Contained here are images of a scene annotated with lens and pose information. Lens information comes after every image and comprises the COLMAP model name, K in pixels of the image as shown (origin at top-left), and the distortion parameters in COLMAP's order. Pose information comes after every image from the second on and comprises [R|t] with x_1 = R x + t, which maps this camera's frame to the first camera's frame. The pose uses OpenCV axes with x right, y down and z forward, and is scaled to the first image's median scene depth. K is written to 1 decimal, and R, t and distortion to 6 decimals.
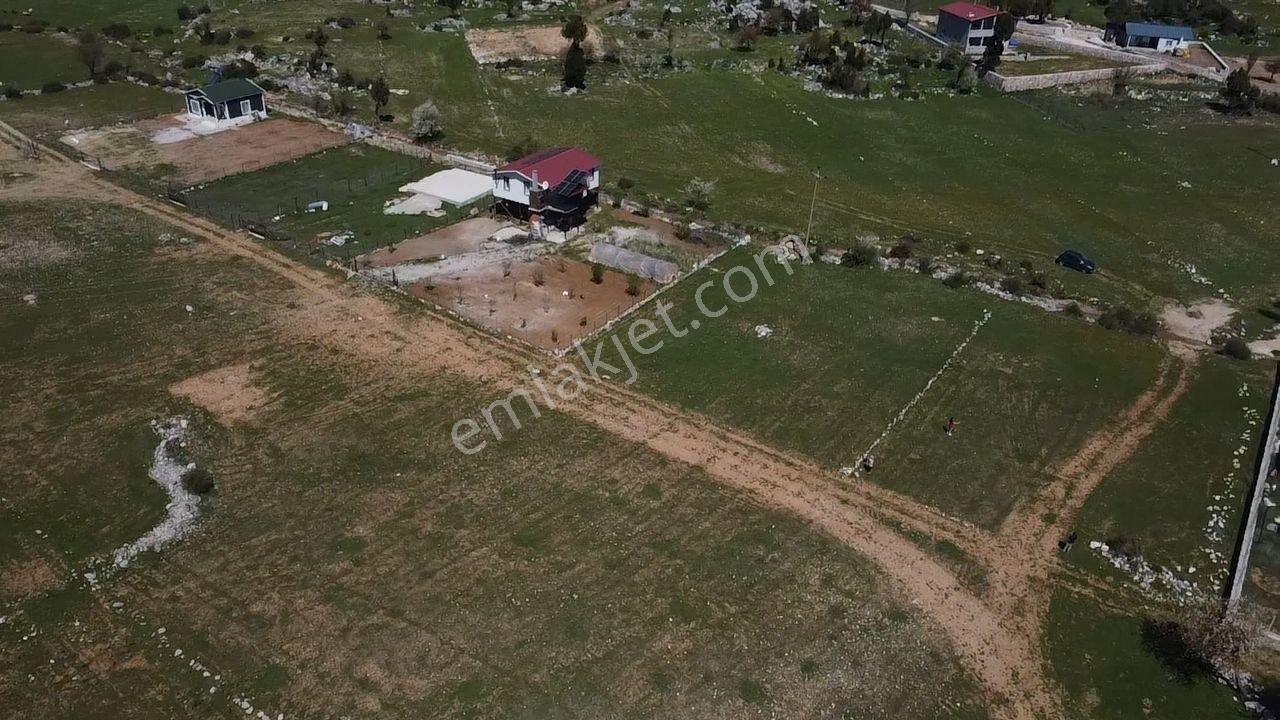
lens RADIAL K [[962.3, 0, 639.1], [0, 962.3, 359.6], [0, 0, 1]] dist [-0.005426, -0.001323]
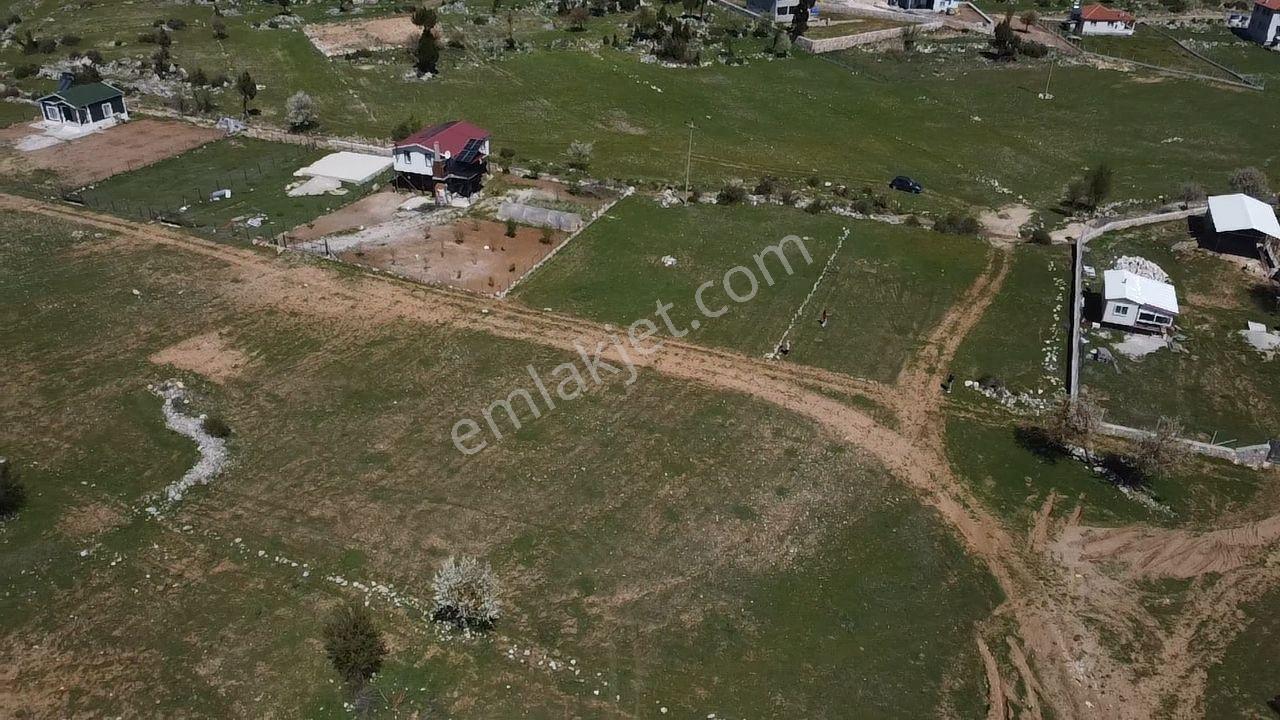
lens RADIAL K [[967.5, 0, 639.3], [0, 967.5, 351.7], [0, 0, 1]] dist [-0.004337, 0.000321]
pose [[0.975592, -0.115910, 0.186510, -0.115182], [0.116302, 0.993174, 0.008875, 0.054924], [-0.186265, 0.013033, 0.982413, -0.111282]]
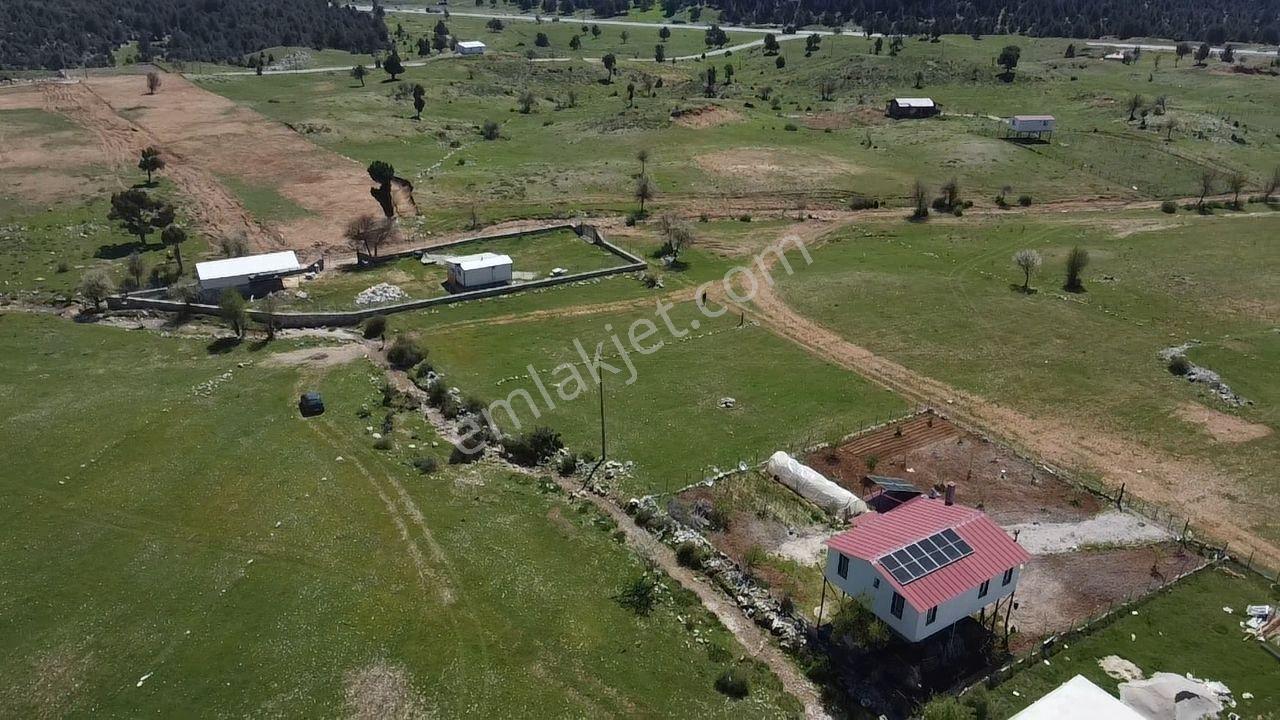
lens RADIAL K [[967.5, 0, 639.3], [0, 967.5, 351.7], [0, 0, 1]] dist [-0.004337, 0.000321]
pose [[-0.915587, -0.201474, 0.348006, -0.123682], [0.158475, 0.614601, 0.772755, -0.781636], [-0.369575, 0.762675, -0.530793, 1.345536]]
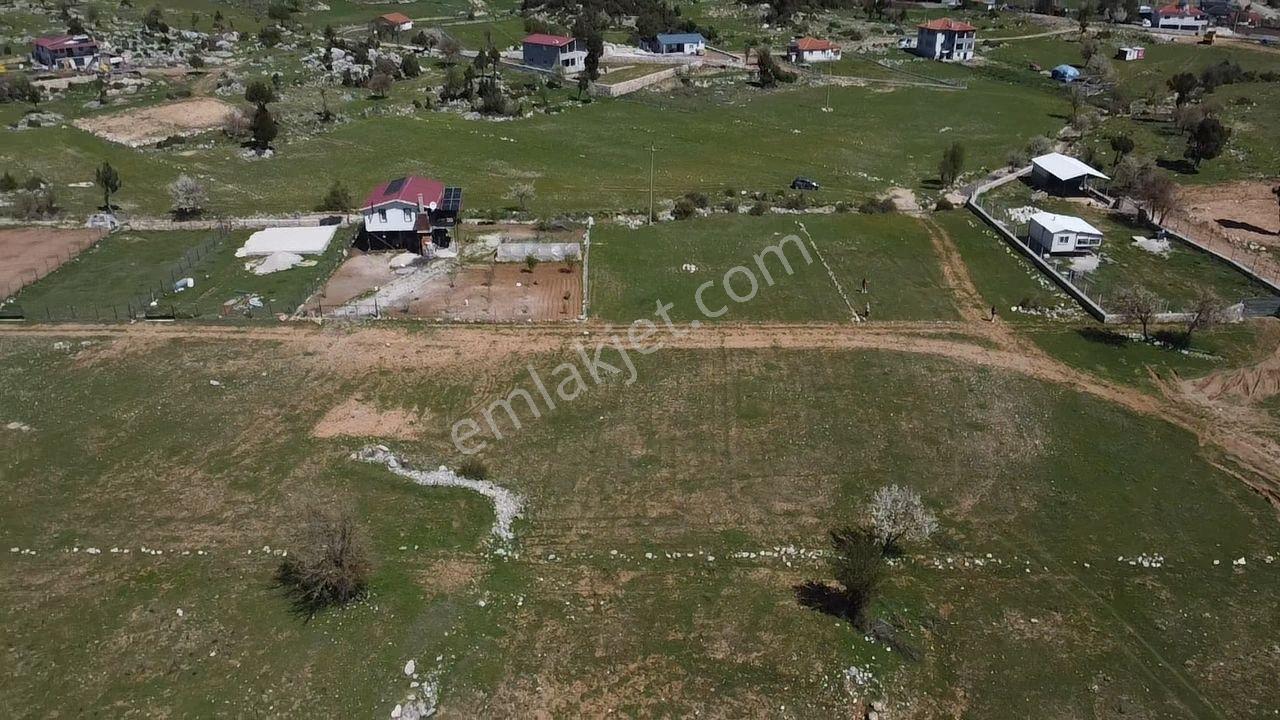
lens RADIAL K [[967.5, 0, 639.3], [0, 967.5, 351.7], [0, 0, 1]] dist [-0.004337, 0.000321]
pose [[0.804375, -0.275738, 0.526259, -0.519228], [0.315826, 0.948709, 0.014352, 0.028689], [-0.503224, 0.154662, 0.850203, -0.000567]]
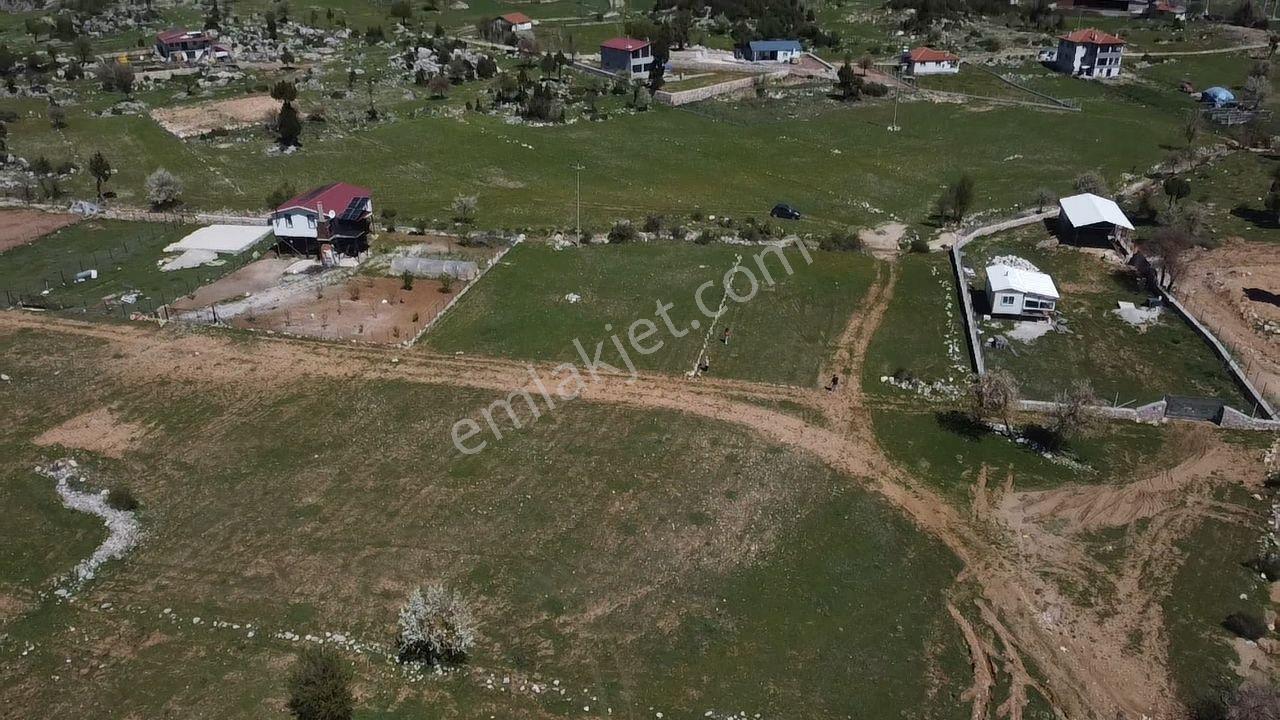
lens RADIAL K [[967.5, 0, 639.3], [0, 967.5, 351.7], [0, 0, 1]] dist [-0.004337, 0.000321]
pose [[0.924098, -0.194237, 0.329112, -0.163690], [0.220603, 0.974354, -0.044374, 0.087494], [-0.312052, 0.113609, 0.943248, -0.092071]]
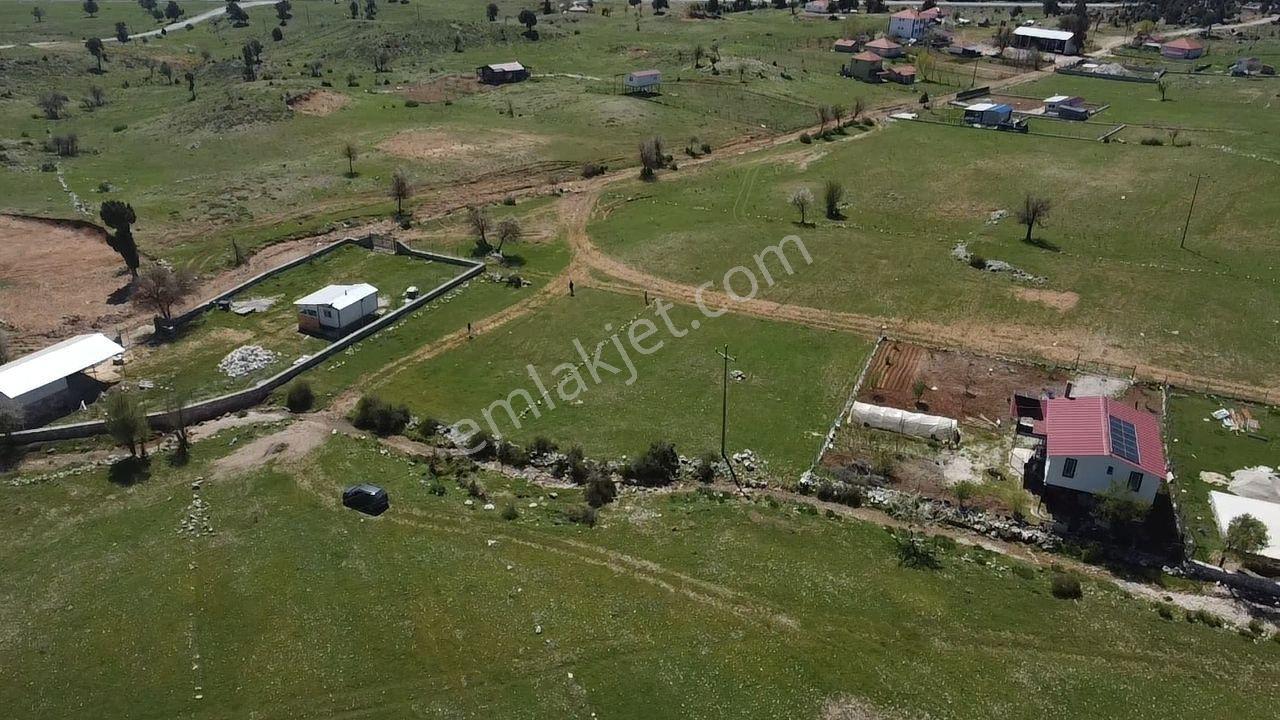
lens RADIAL K [[967.5, 0, 639.3], [0, 967.5, 351.7], [0, 0, 1]] dist [-0.004337, 0.000321]
pose [[-0.979424, 0.027034, -0.199996, 0.400581], [-0.147345, 0.581398, 0.800166, -0.797256], [0.137909, 0.813170, -0.565452, 1.375242]]
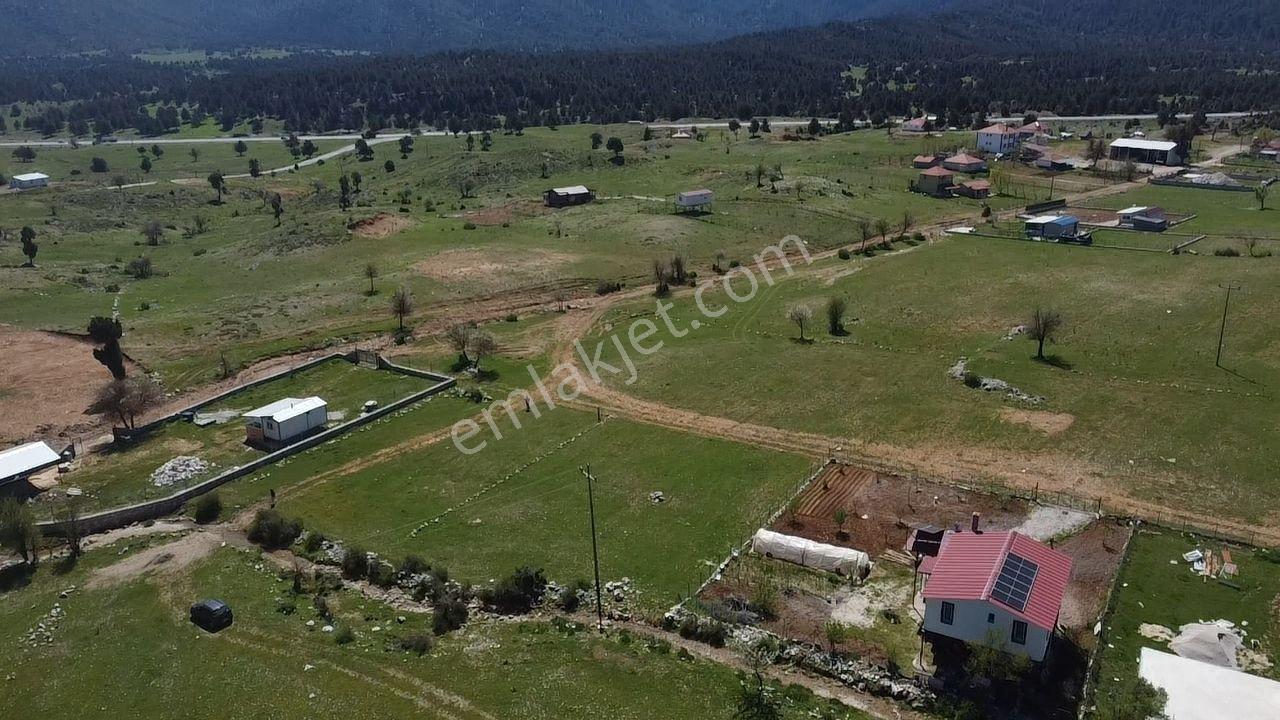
lens RADIAL K [[967.5, 0, 639.3], [0, 967.5, 351.7], [0, 0, 1]] dist [-0.004337, 0.000321]
pose [[-0.998452, 0.000076, -0.055620, 0.178638], [-0.040988, 0.674964, 0.736711, -0.787847], [0.037597, 0.737851, -0.673916, 1.373924]]
